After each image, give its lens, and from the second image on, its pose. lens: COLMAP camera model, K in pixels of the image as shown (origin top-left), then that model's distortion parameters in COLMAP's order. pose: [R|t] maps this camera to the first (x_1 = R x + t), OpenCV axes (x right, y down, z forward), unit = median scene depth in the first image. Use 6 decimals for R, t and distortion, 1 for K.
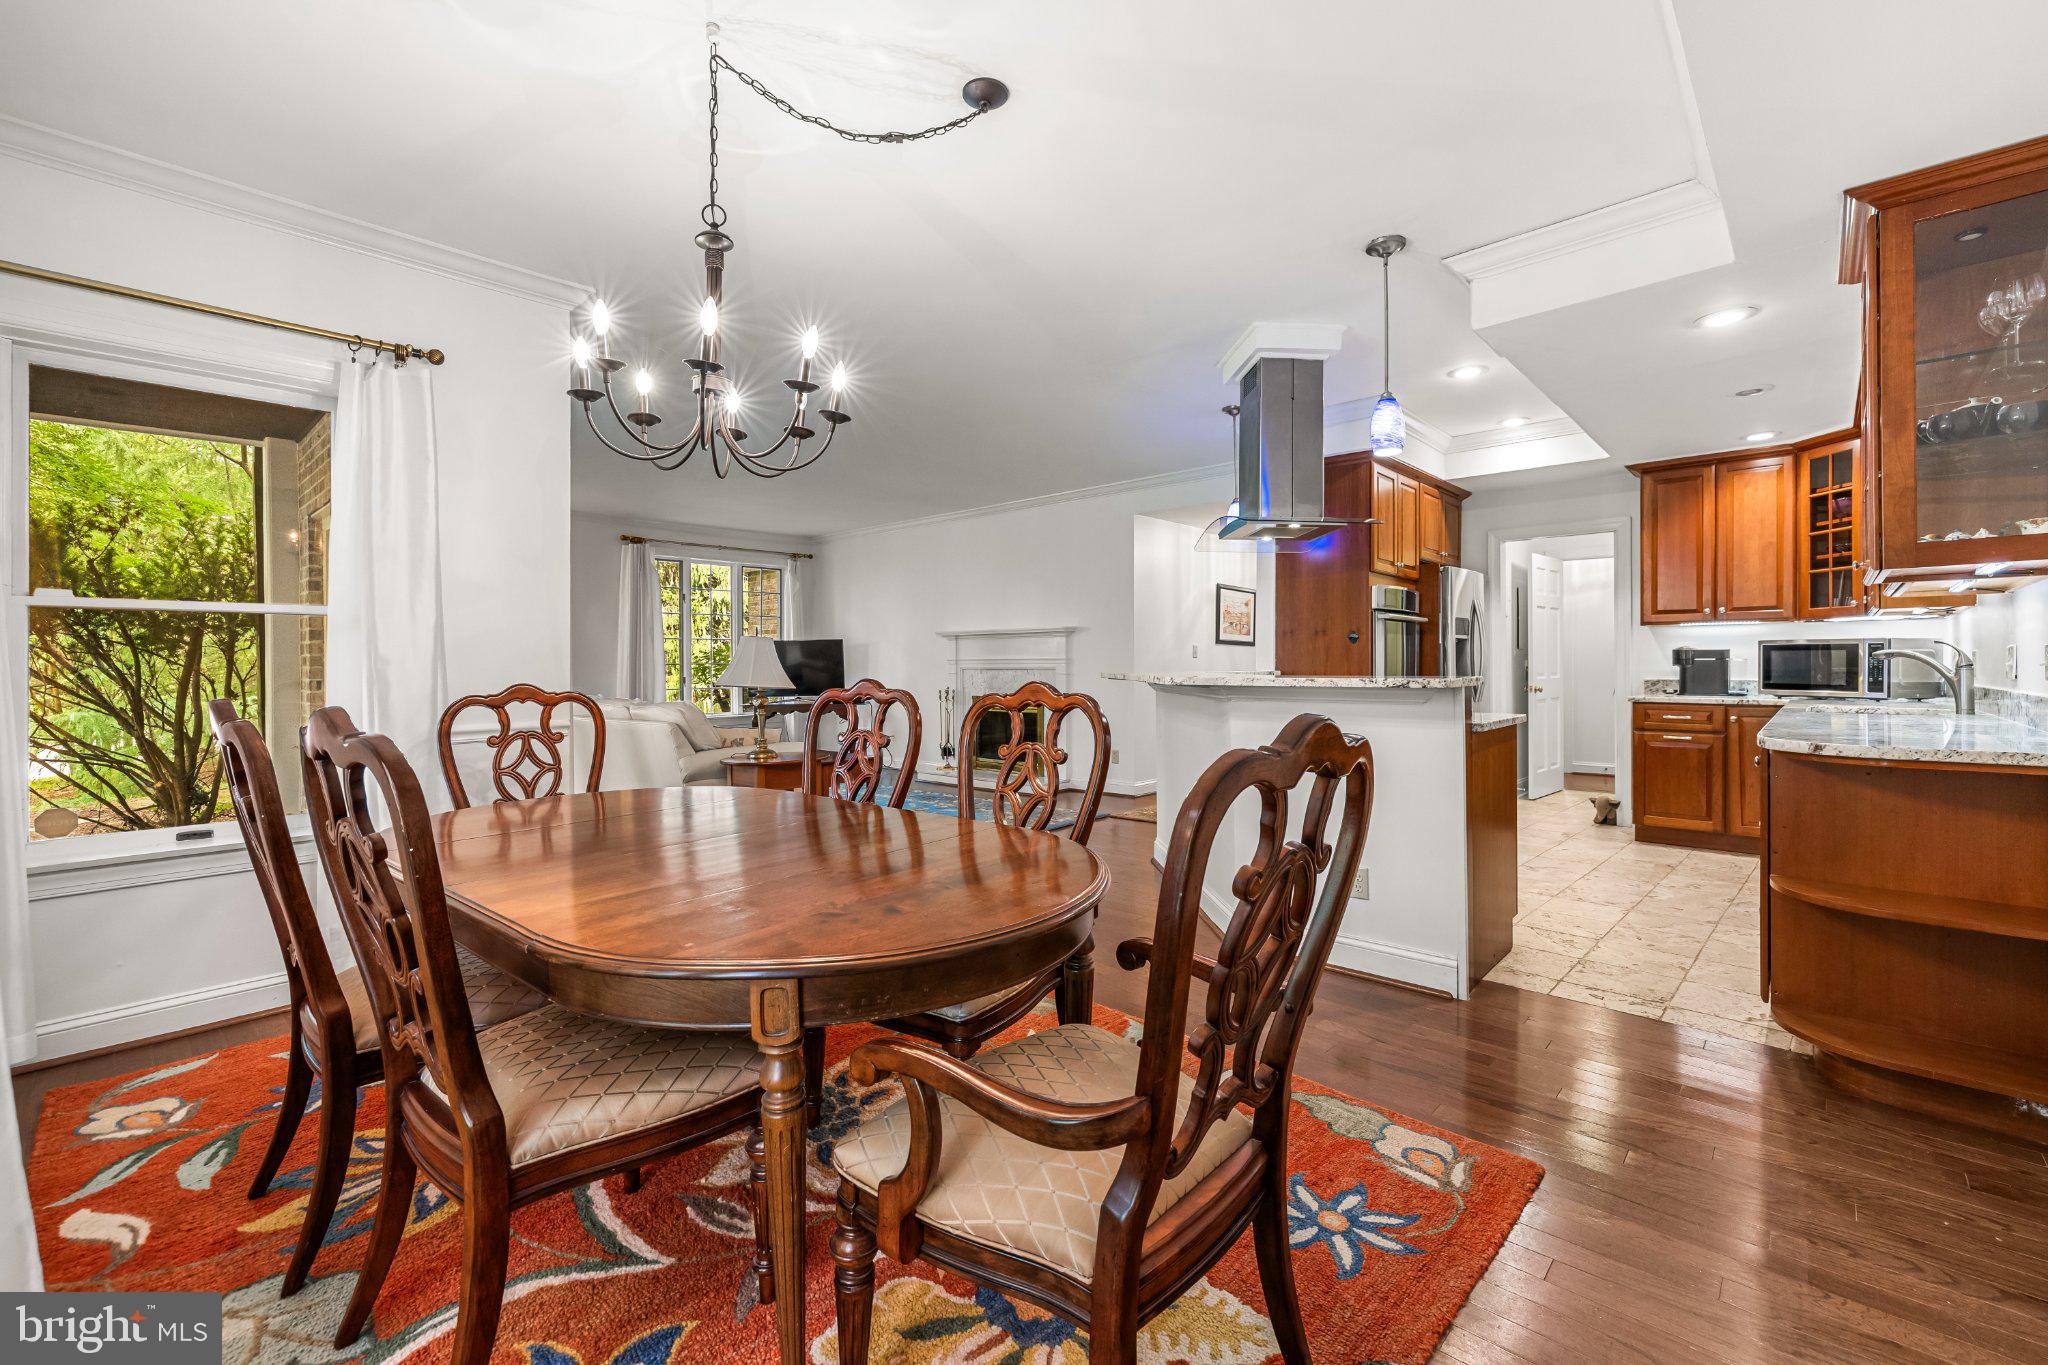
lens RADIAL K [[869.7, 0, 1019.3], [0, 869.7, 675.5], [0, 0, 1]] dist [-0.000791, -0.000155]
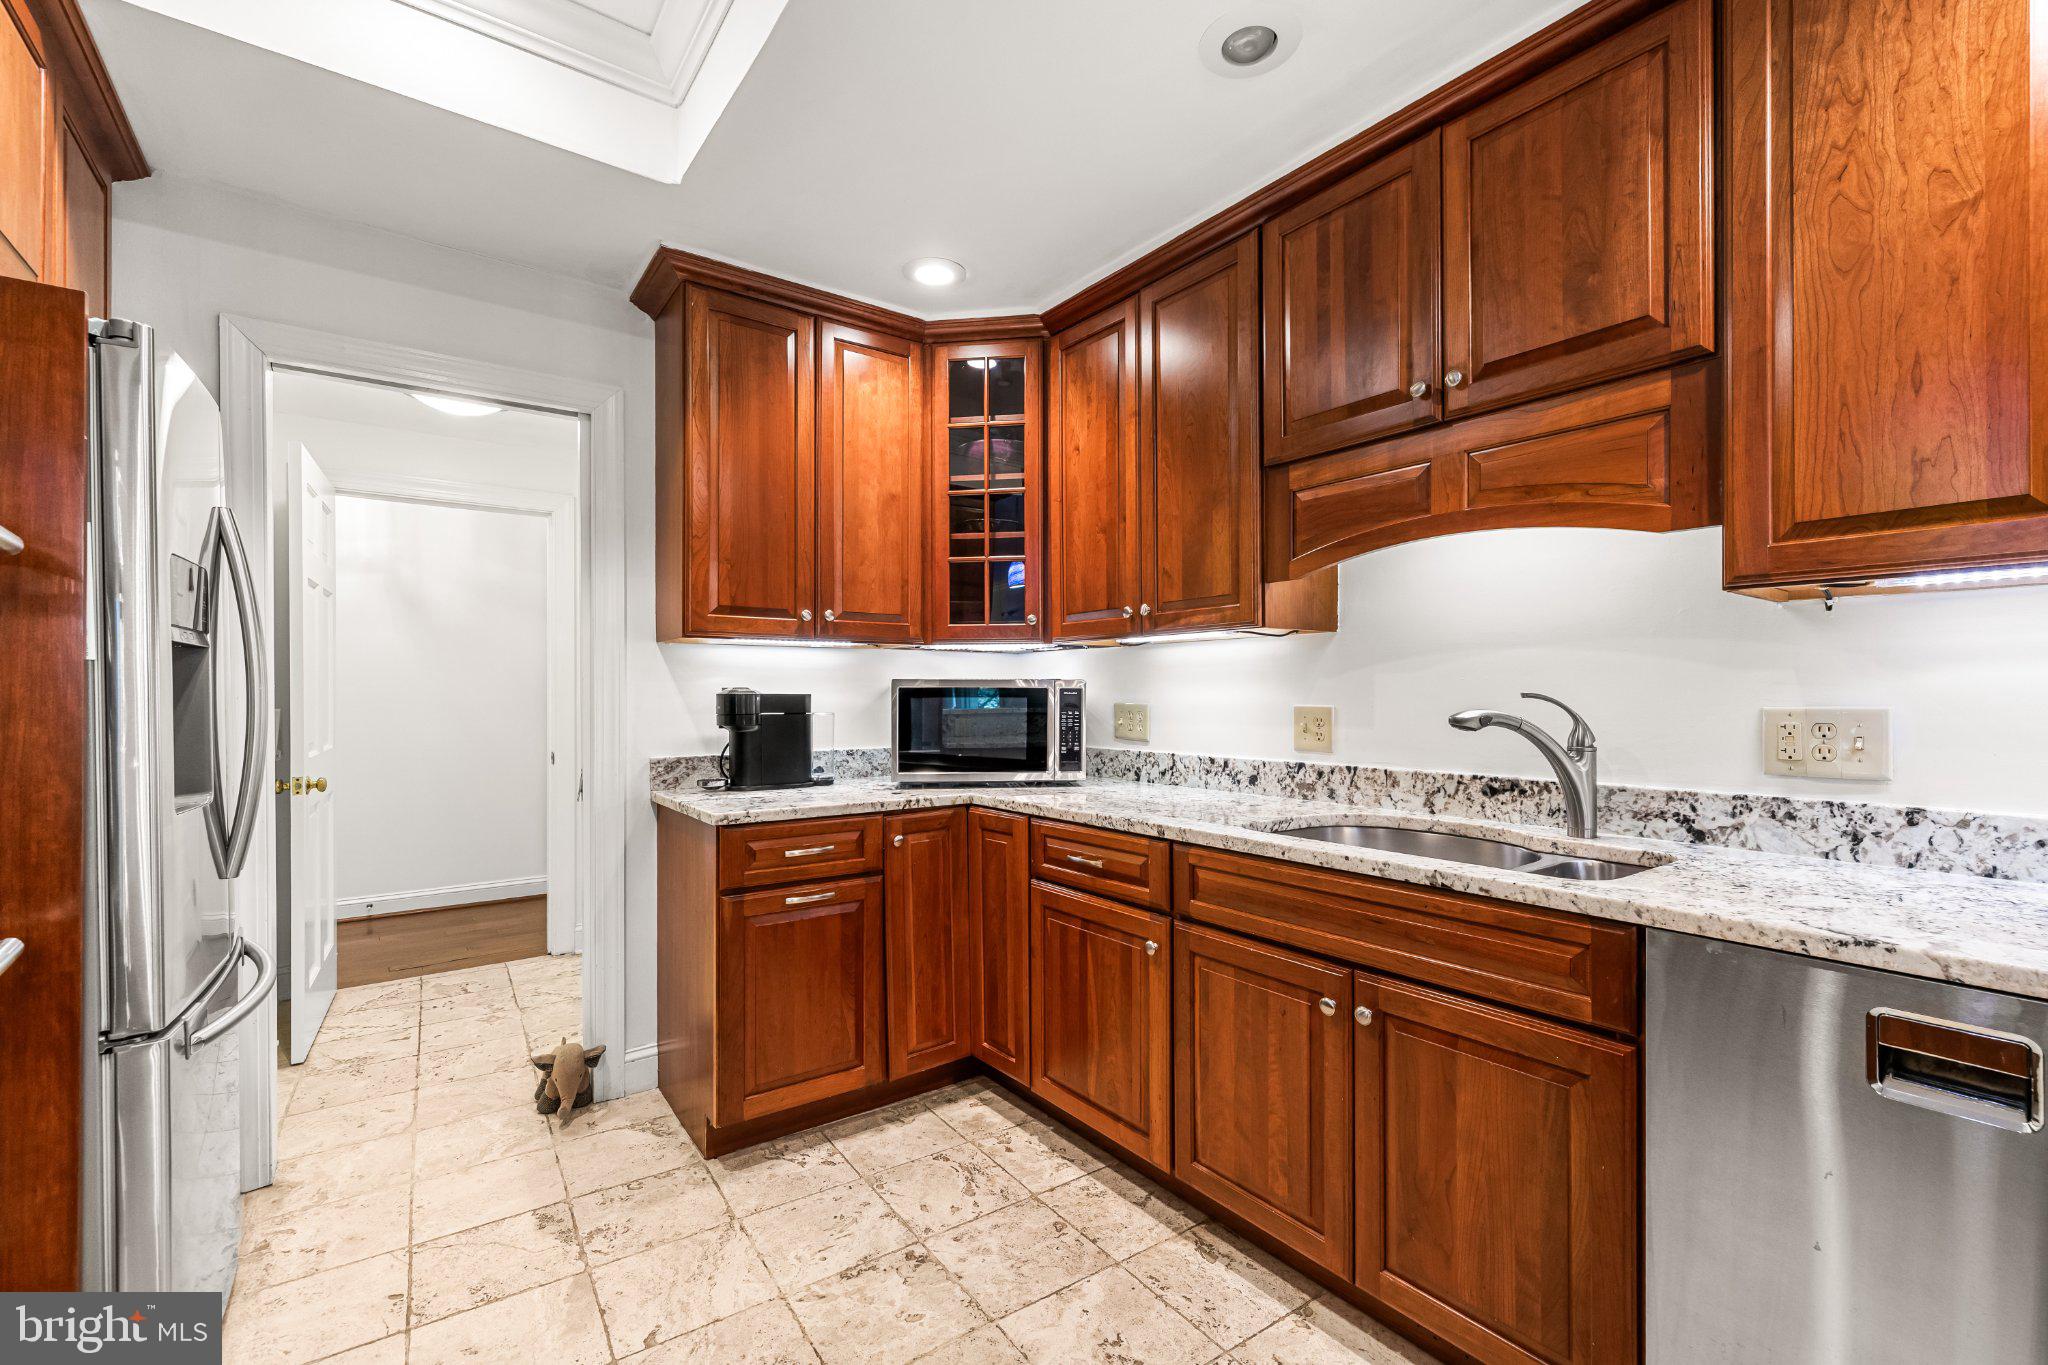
lens RADIAL K [[869.7, 0, 1024.1], [0, 869.7, 693.5], [0, 0, 1]] dist [-0.000791, -0.000155]
pose [[0.155880, 0.003612, 0.987769, 0.345938], [0.011246, 0.999922, -0.005431, -0.027531], [-0.987712, 0.011955, 0.155827, 0.833990]]
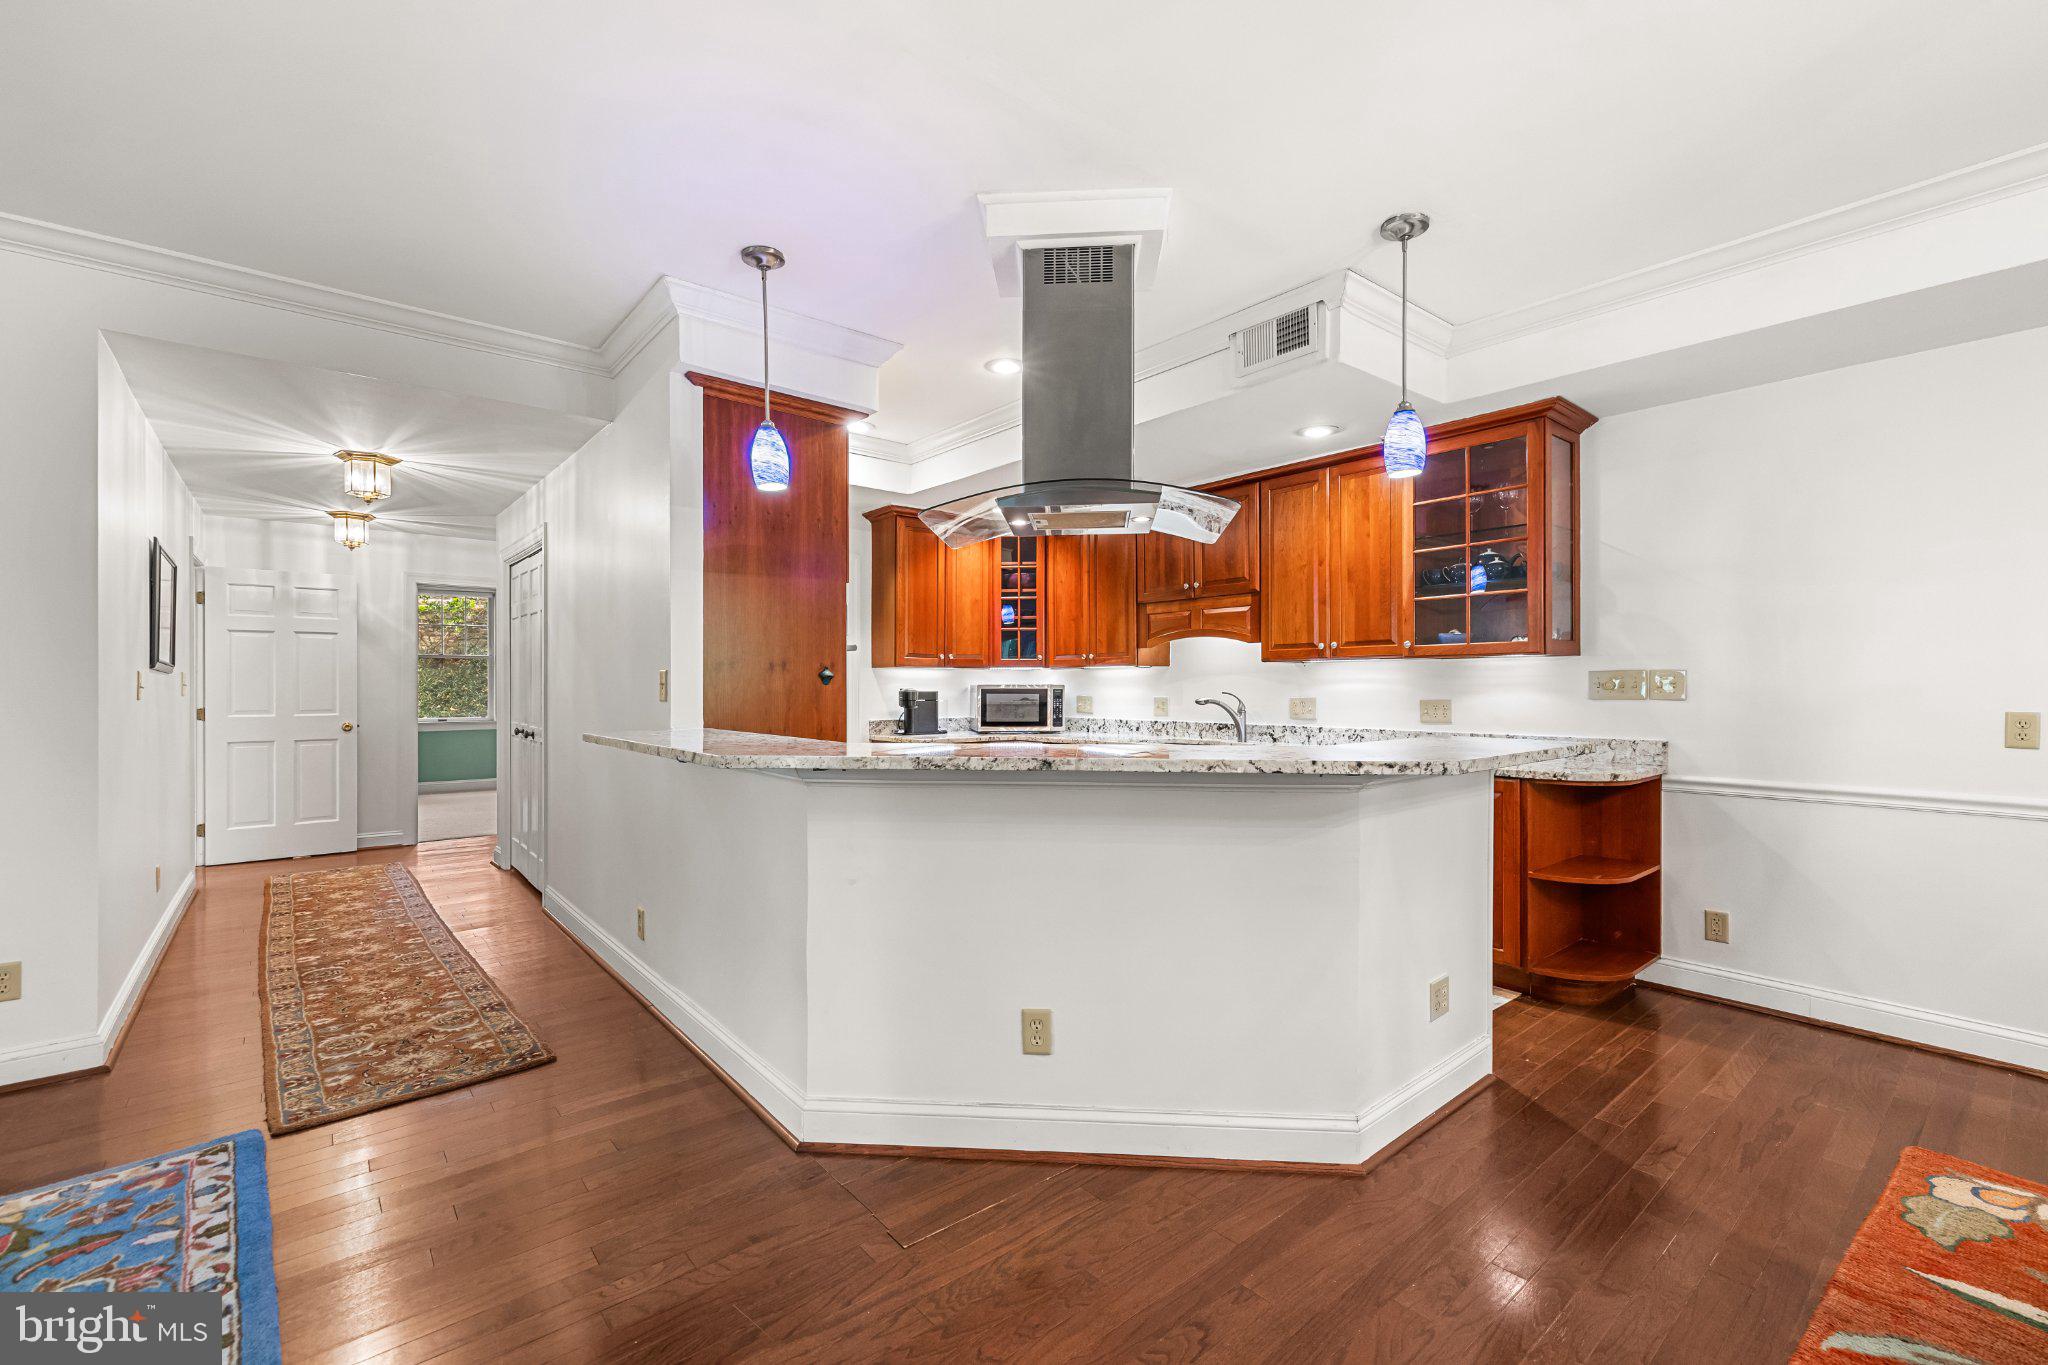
lens RADIAL K [[869.7, 0, 1028.2], [0, 869.7, 684.1], [0, 0, 1]] dist [-0.000791, -0.000155]
pose [[0.091396, 0.005021, 0.995802, -0.280829], [0.010901, 0.999922, -0.006042, -0.032992], [-0.995755, 0.011407, 0.091335, 0.821958]]
